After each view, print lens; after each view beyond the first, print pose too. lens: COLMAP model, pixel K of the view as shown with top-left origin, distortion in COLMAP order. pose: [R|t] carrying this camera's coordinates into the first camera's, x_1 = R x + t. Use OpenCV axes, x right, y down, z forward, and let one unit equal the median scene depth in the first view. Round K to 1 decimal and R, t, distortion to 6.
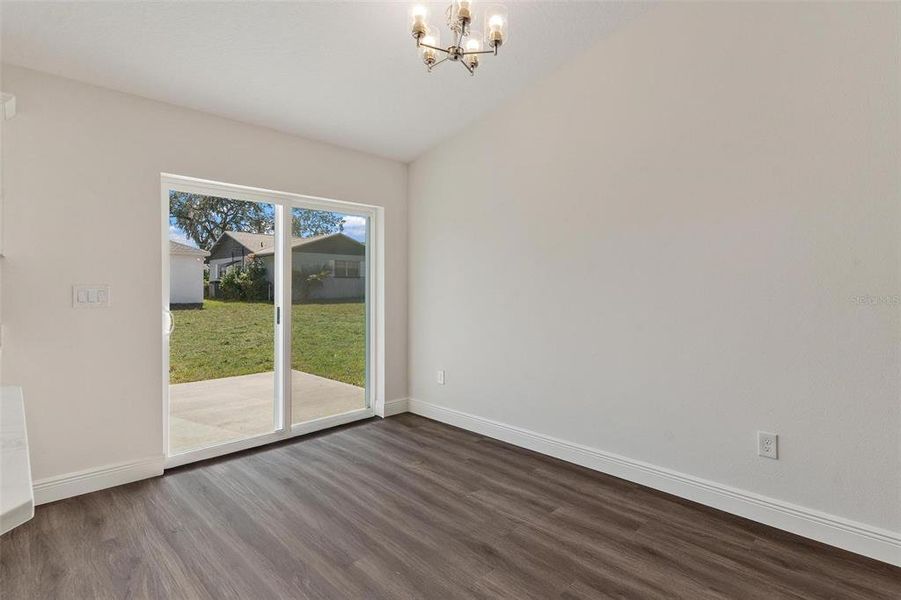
lens RADIAL K [[445.4, 0, 449.0], [0, 445.4, 291.0], [0, 0, 1]] dist [0.019088, -0.000689]
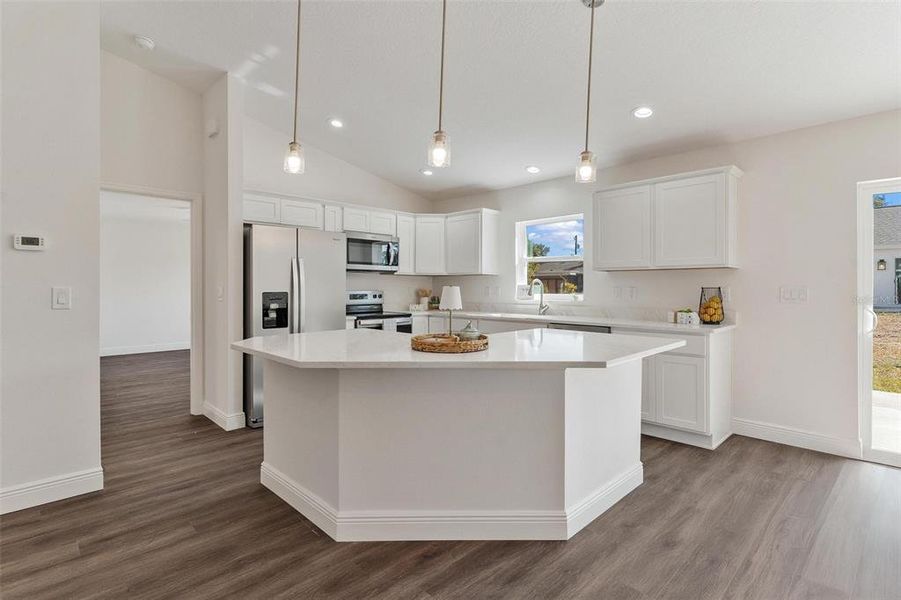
lens RADIAL K [[445.4, 0, 449.0], [0, 445.4, 291.0], [0, 0, 1]] dist [0.019088, -0.000689]
pose [[0.018450, 0.002103, -0.999828, 0.338203], [-0.006014, 0.999980, 0.001992, 0.003495], [0.999812, 0.005977, 0.018462, -0.006615]]
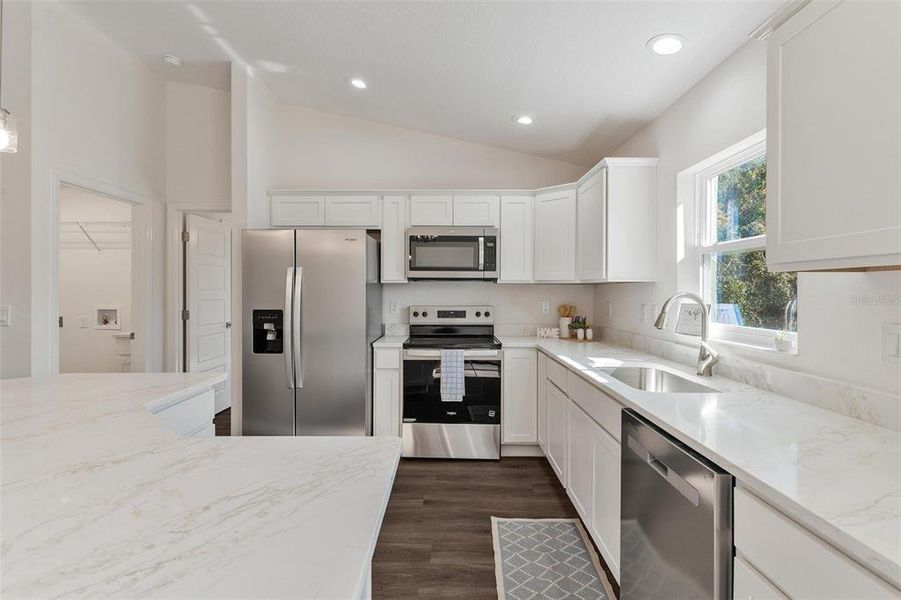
lens RADIAL K [[445.4, 0, 449.0], [0, 445.4, 291.0], [0, 0, 1]] dist [0.019088, -0.000689]
pose [[-0.690363, -0.007228, -0.723427, -0.333877], [-0.010922, 0.999940, 0.000432, -0.028852], [0.723381, 0.008200, -0.690401, 0.449089]]
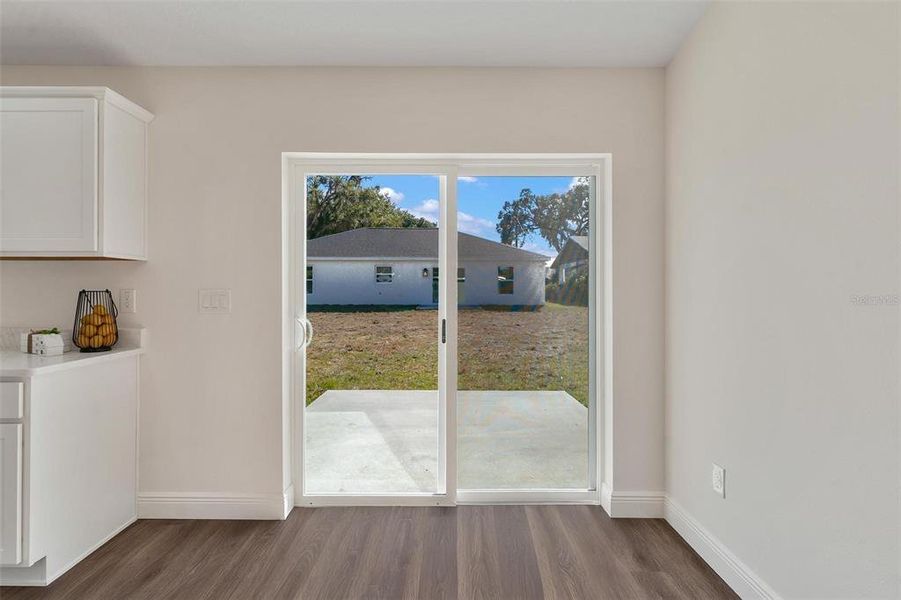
lens RADIAL K [[445.4, 0, 449.0], [0, 445.4, 291.0], [0, 0, 1]] dist [0.019088, -0.000689]
pose [[0.716158, 0.000693, -0.697938, 0.118232], [-0.006215, 0.999966, -0.005384, -0.004456], [0.697910, 0.008193, 0.716138, 0.484973]]
